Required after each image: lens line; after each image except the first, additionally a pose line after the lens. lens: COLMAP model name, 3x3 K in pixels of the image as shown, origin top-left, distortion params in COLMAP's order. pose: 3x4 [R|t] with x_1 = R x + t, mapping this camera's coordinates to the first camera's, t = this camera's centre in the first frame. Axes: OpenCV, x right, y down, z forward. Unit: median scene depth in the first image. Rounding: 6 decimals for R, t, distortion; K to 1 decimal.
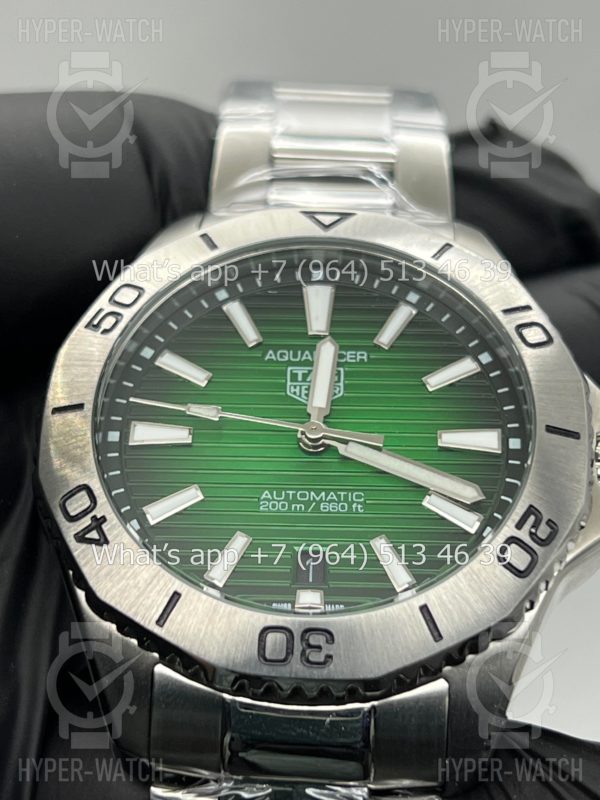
lens RADIAL K [[1920.8, 0, 295.2], [0, 1920.8, 396.7], [0, 0, 1]] dist [0.273036, 0.000000]
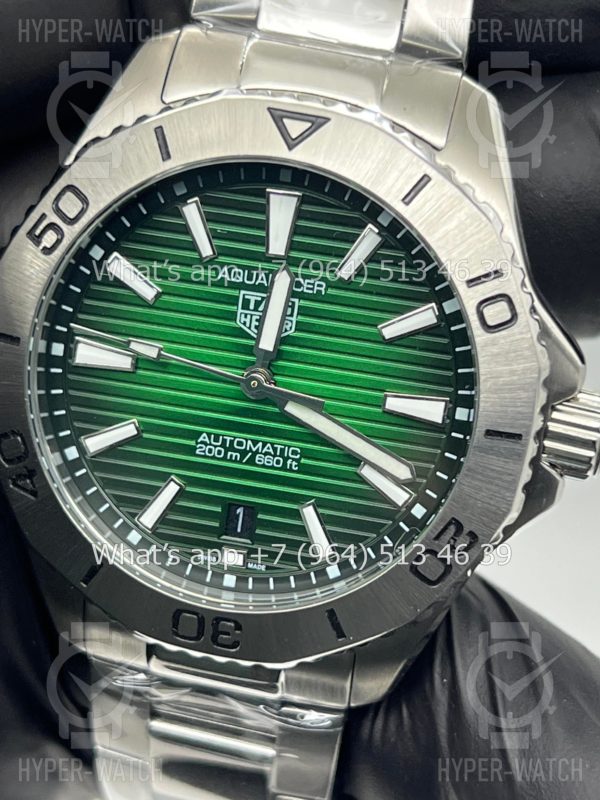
lens RADIAL K [[1920.8, 0, 301.1], [0, 1920.8, 403.3], [0, 0, 1]] dist [0.273036, 0.000000]
pose [[0.986075, 0.125313, -0.109330, 0.136994], [-0.030047, 0.780848, 0.623999, -0.568030], [0.163565, -0.612024, 0.773739, 0.242788]]
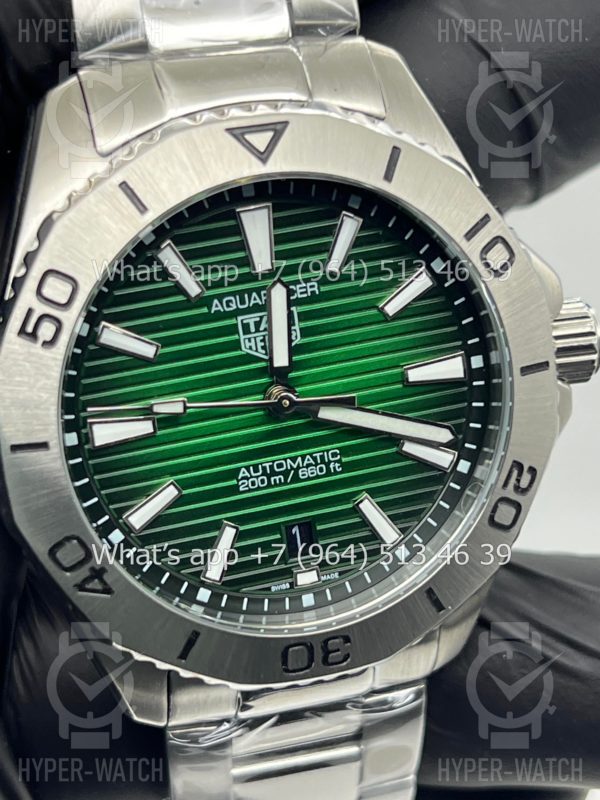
lens RADIAL K [[1920.8, 0, 291.5], [0, 1920.8, 403.1], [0, 0, 1]] dist [0.273036, 0.000000]
pose [[0.947544, -0.216111, 0.235493, -0.205876], [0.005884, 0.748445, 0.663171, -0.597588], [-0.319572, -0.626998, 0.710456, 0.319190]]
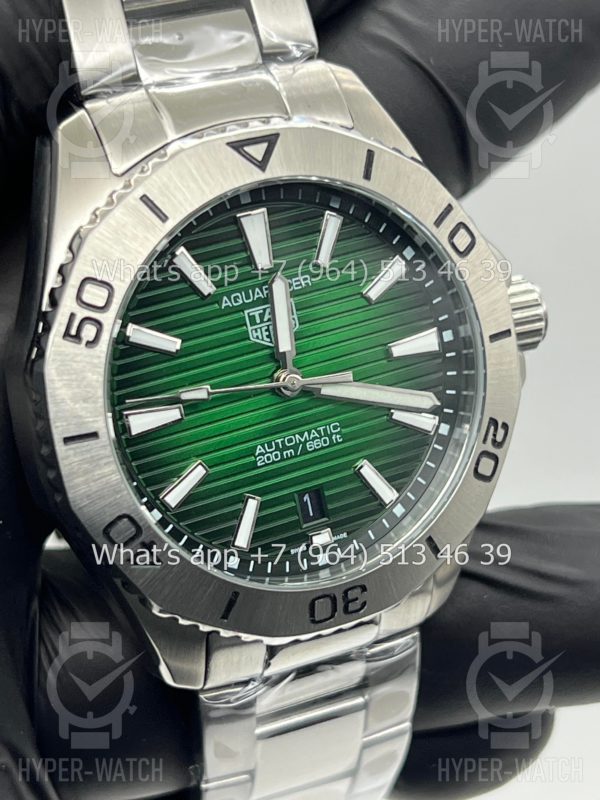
lens RADIAL K [[1920.8, 0, 292.1], [0, 1920.8, 397.3], [0, 0, 1]] dist [0.273036, 0.000000]
pose [[0.883013, -0.286626, 0.371662, -0.381444], [-0.008932, 0.781463, 0.623888, -0.628860], [-0.469263, -0.554221, 0.687482, 0.256160]]
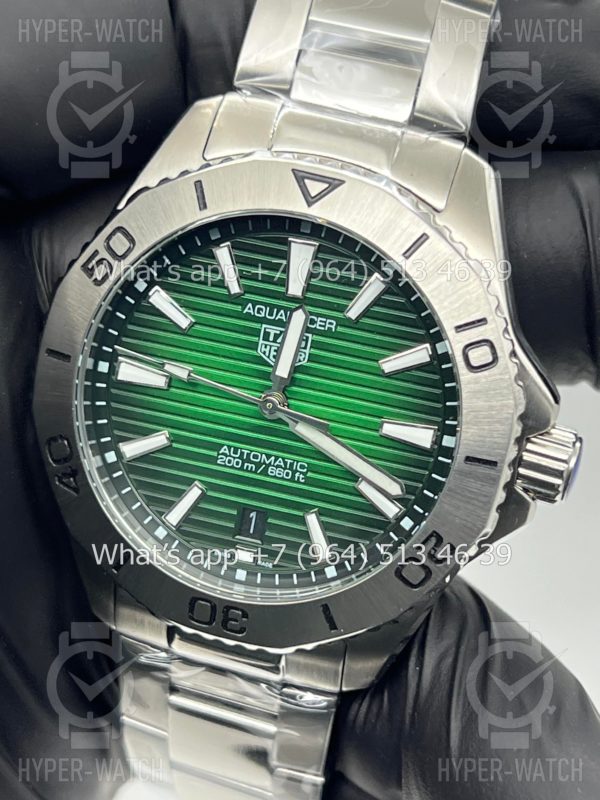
lens RADIAL K [[1920.8, 0, 303.7], [0, 1920.8, 406.5], [0, 0, 1]] dist [0.273036, 0.000000]
pose [[0.972999, 0.175573, -0.149823, 0.192304], [-0.044700, 0.780172, 0.623966, -0.666662], [0.226440, -0.600421, 0.766955, 0.143011]]
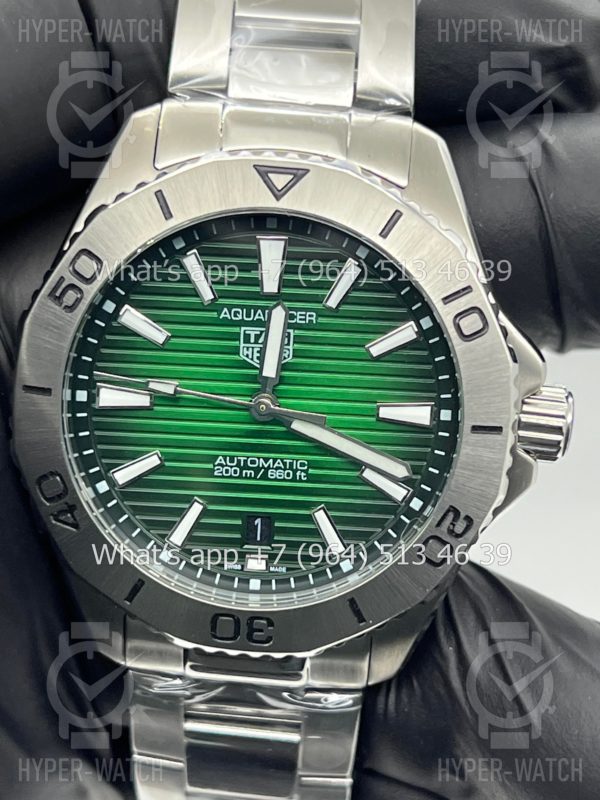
lens RADIAL K [[1920.8, 0, 305.8], [0, 1920.8, 400.5], [0, 0, 1]] dist [0.273036, 0.000000]
pose [[0.999702, 0.020217, -0.013710, 0.048071], [-0.007882, 0.798221, 0.602314, -0.633472], [0.023120, -0.602026, 0.798142, 0.124197]]
